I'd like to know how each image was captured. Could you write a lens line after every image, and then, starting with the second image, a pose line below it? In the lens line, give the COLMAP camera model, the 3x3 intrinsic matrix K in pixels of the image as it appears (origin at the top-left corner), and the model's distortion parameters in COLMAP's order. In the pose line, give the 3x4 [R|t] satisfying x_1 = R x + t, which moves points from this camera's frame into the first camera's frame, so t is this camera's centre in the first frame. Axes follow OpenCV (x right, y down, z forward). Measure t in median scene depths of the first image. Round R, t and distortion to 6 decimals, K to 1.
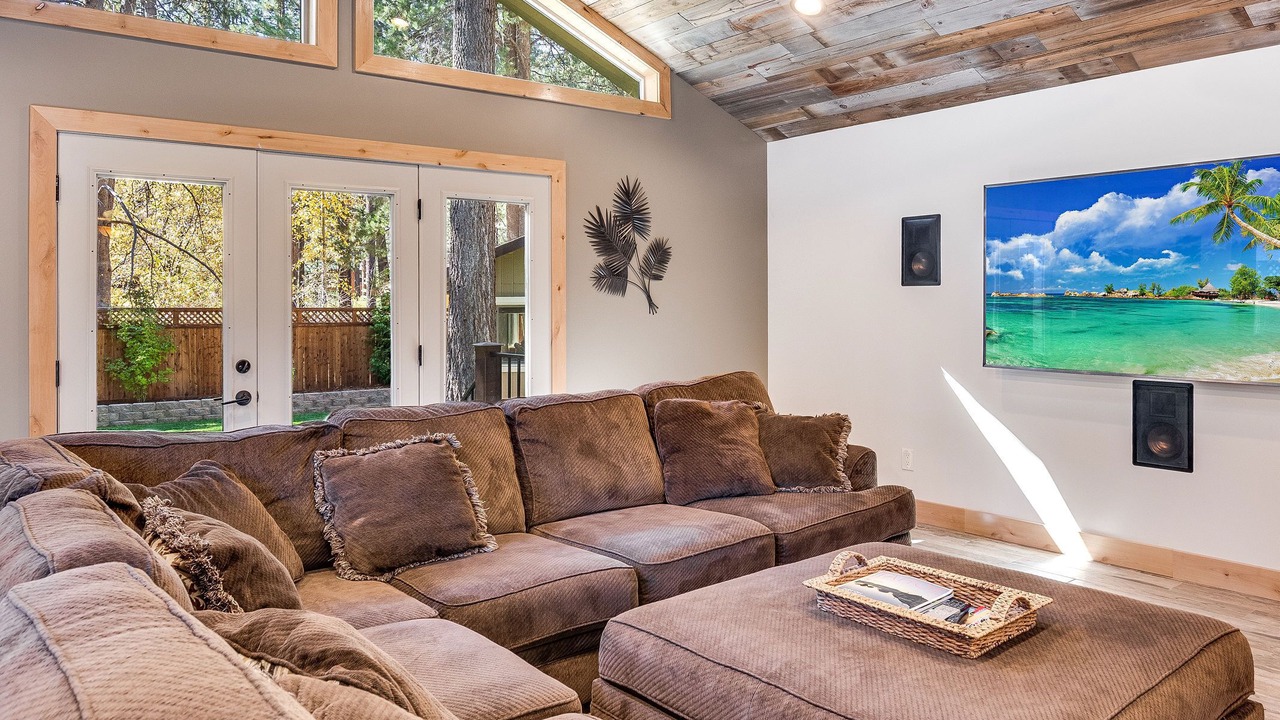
lens RADIAL K [[867.8, 0, 642.8], [0, 867.8, 299.6], [0, 0, 1]] dist [-0.005007, -0.003064]
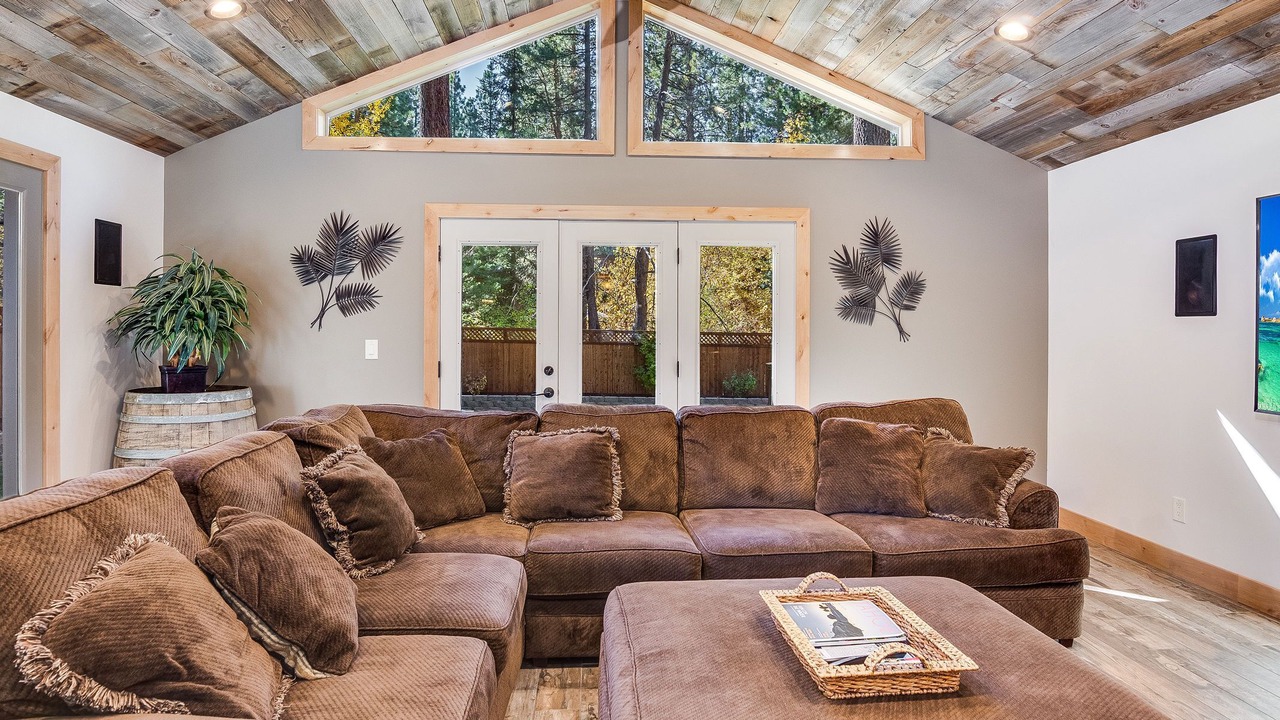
lens RADIAL K [[705.5, 0, 637.5], [0, 705.5, 326.0], [0, 0, 1]] dist [-0.015759, -0.012215]
pose [[0.823364, 0.010207, -0.567422, 0.278450], [-0.011340, 0.999935, 0.001534, -0.000370], [0.567401, 0.005172, 0.823426, 0.099962]]
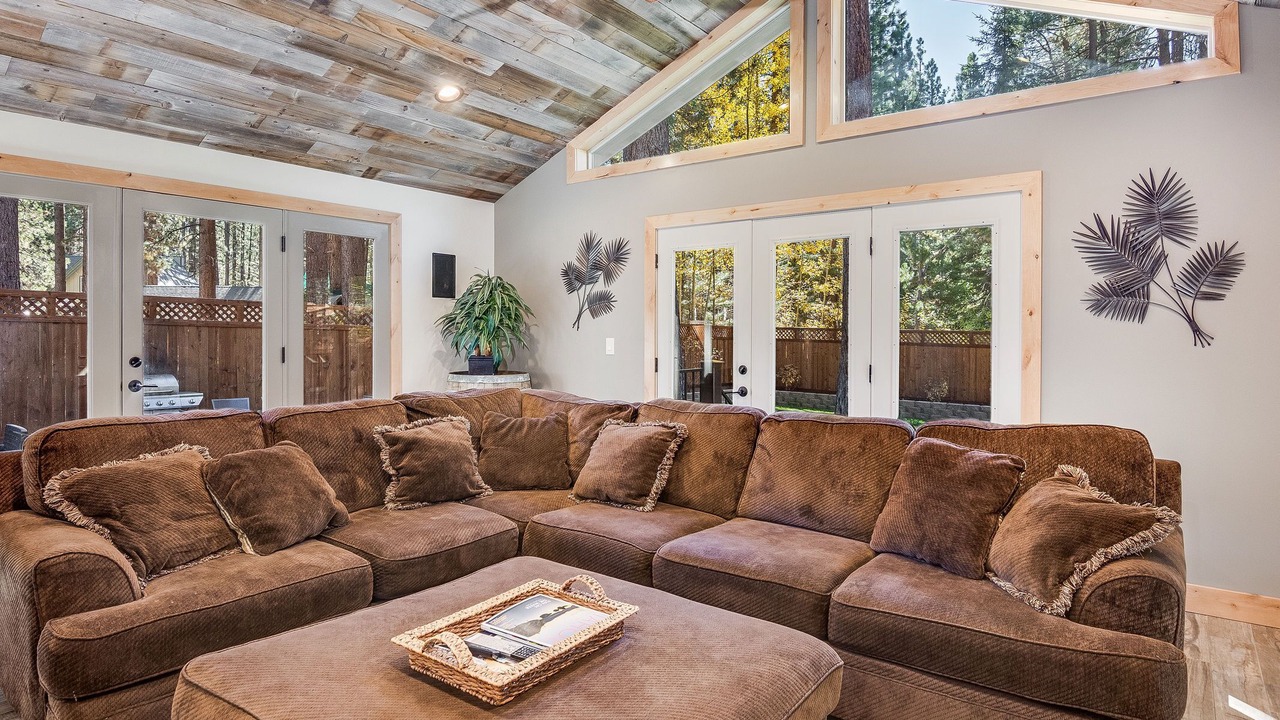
lens RADIAL K [[697.8, 0, 640.8], [0, 697.8, 333.2], [0, 0, 1]] dist [0.003102, -0.021133]
pose [[0.256753, 0.014276, -0.966372, 0.539394], [-0.007500, 0.999890, 0.012779, 0.001590], [0.966448, 0.003967, 0.256832, 0.454142]]
